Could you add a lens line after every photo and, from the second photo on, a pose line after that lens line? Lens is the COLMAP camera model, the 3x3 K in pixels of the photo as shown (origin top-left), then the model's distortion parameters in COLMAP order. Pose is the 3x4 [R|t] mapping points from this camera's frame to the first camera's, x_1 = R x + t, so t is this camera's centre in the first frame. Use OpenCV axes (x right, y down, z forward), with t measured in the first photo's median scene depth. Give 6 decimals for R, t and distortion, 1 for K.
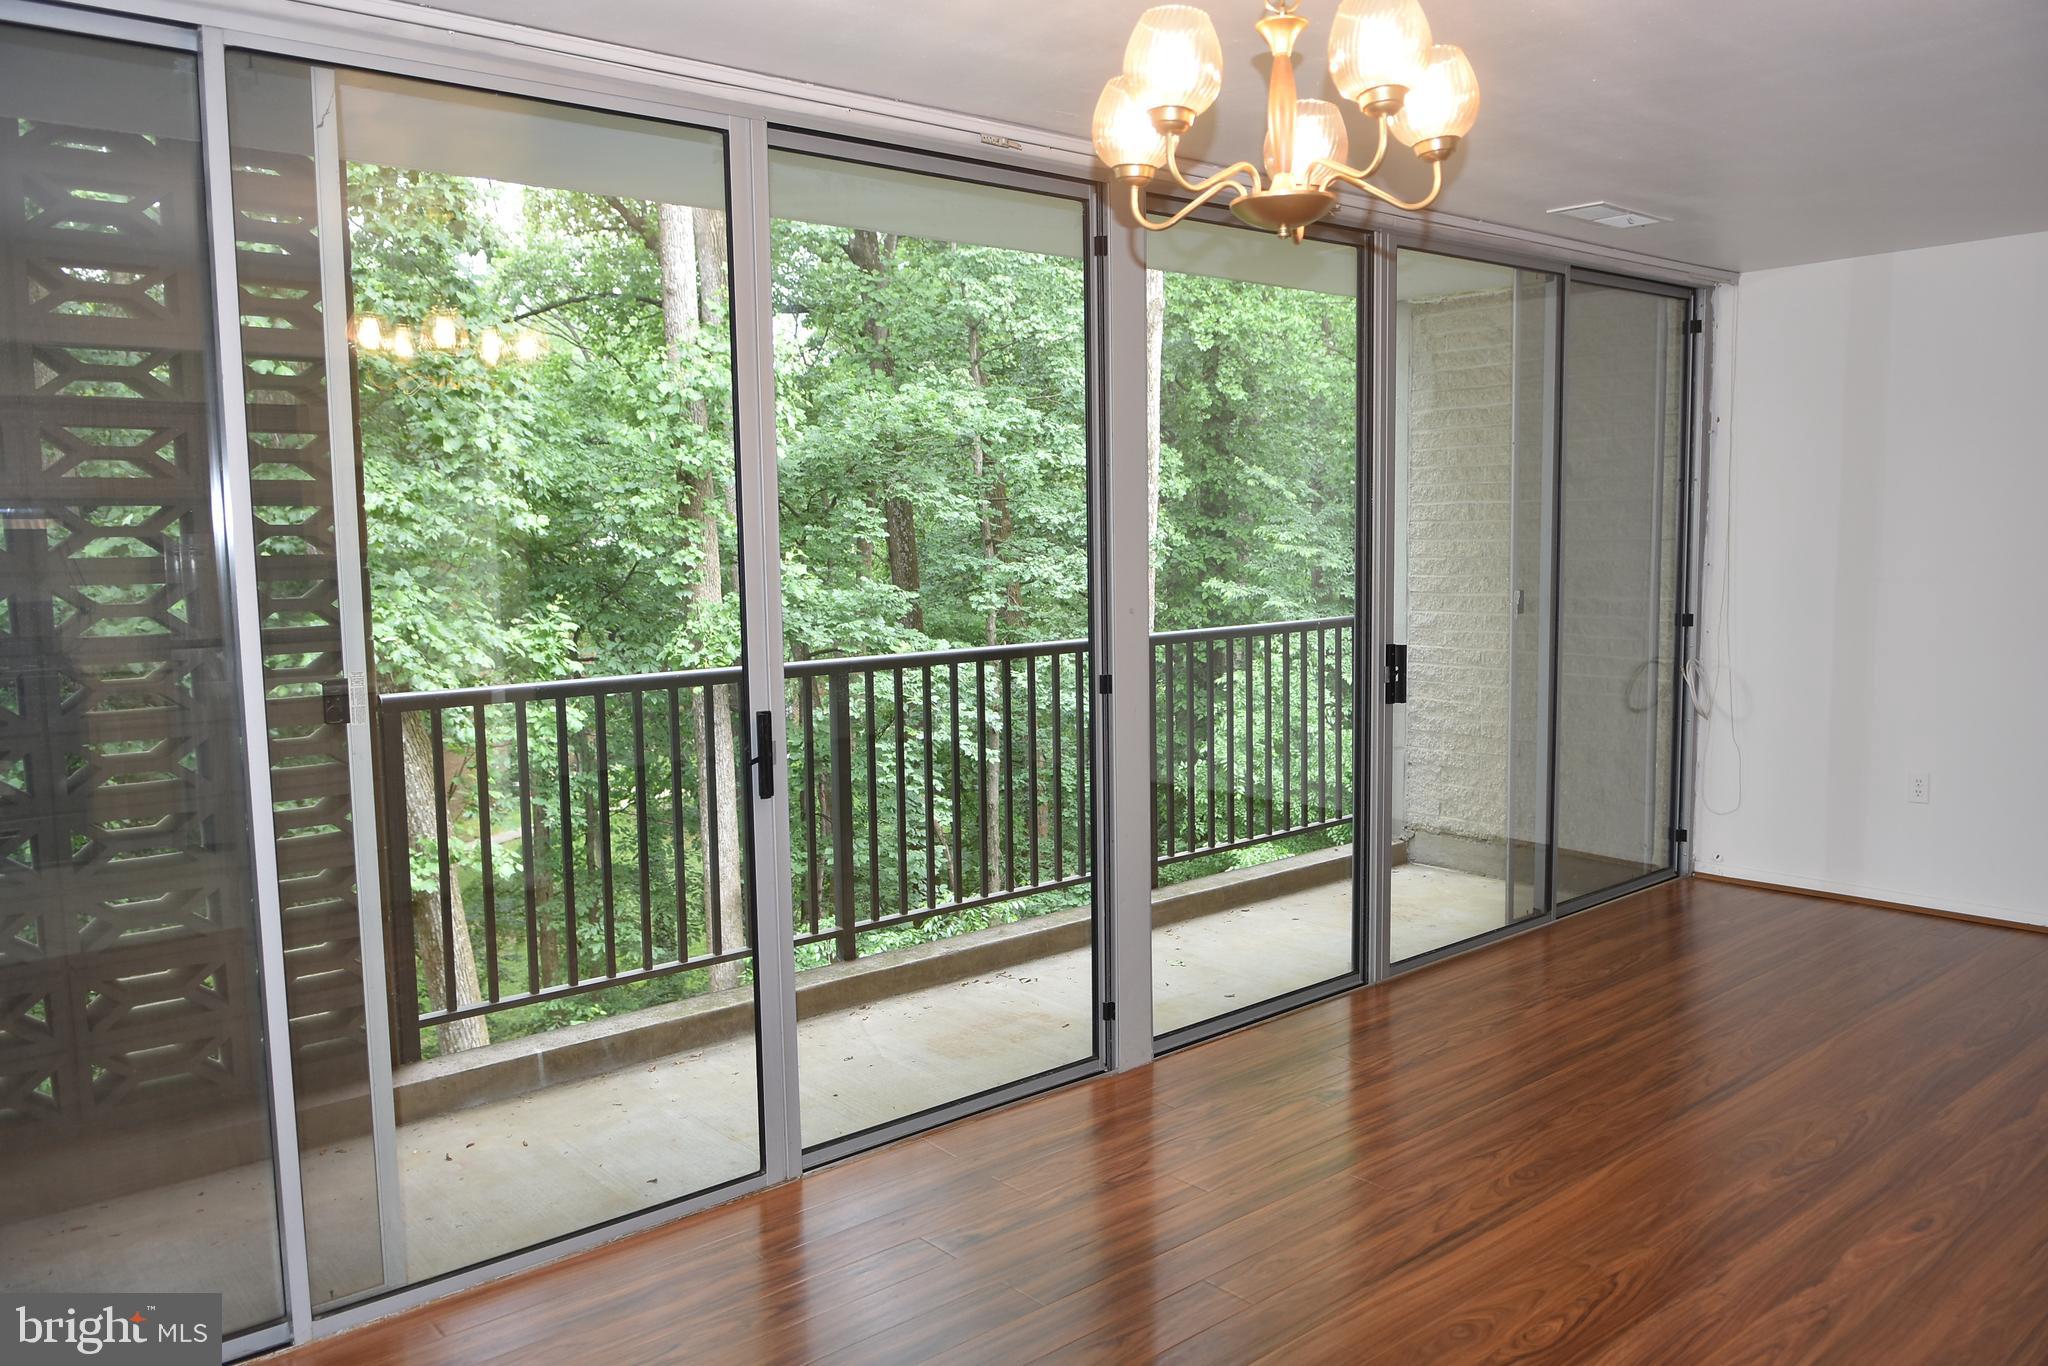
lens RADIAL K [[1617.6, 0, 1024.0], [0, 1617.6, 683.0], [0, 0, 1]] dist [-0.001664, -0.001997]
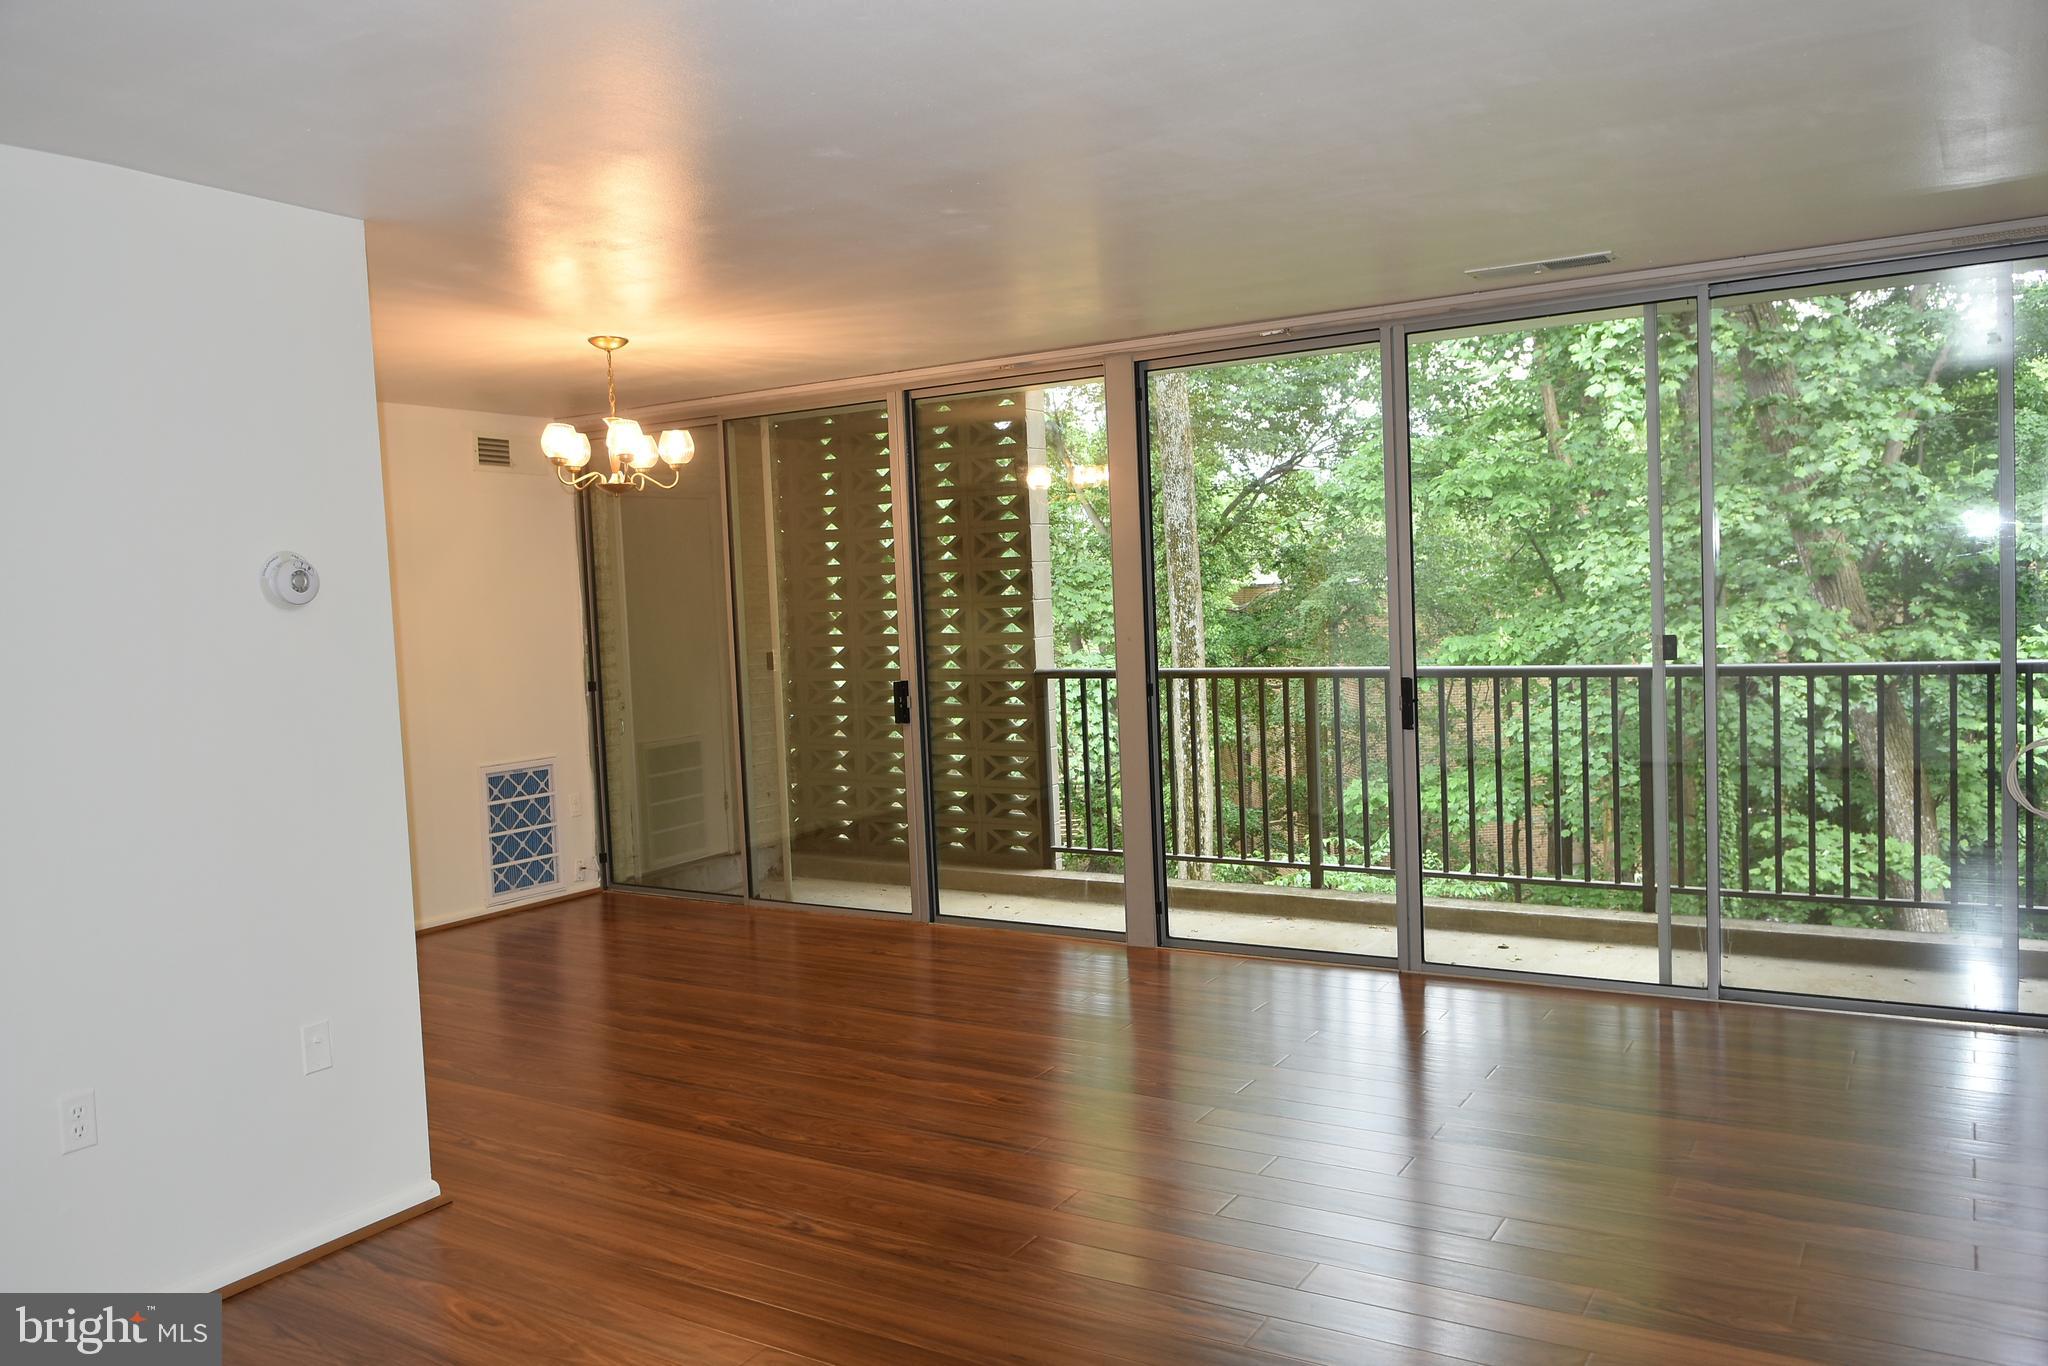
lens RADIAL K [[1525.5, 0, 1024.0], [0, 1525.5, 683.0], [0, 0, 1]] dist [-0.001639, -0.000190]
pose [[0.282474, 0.091526, -0.954899, 1.214663], [-0.036476, 0.995743, 0.084651, -0.117636], [0.958581, 0.010919, 0.284610, 0.474799]]
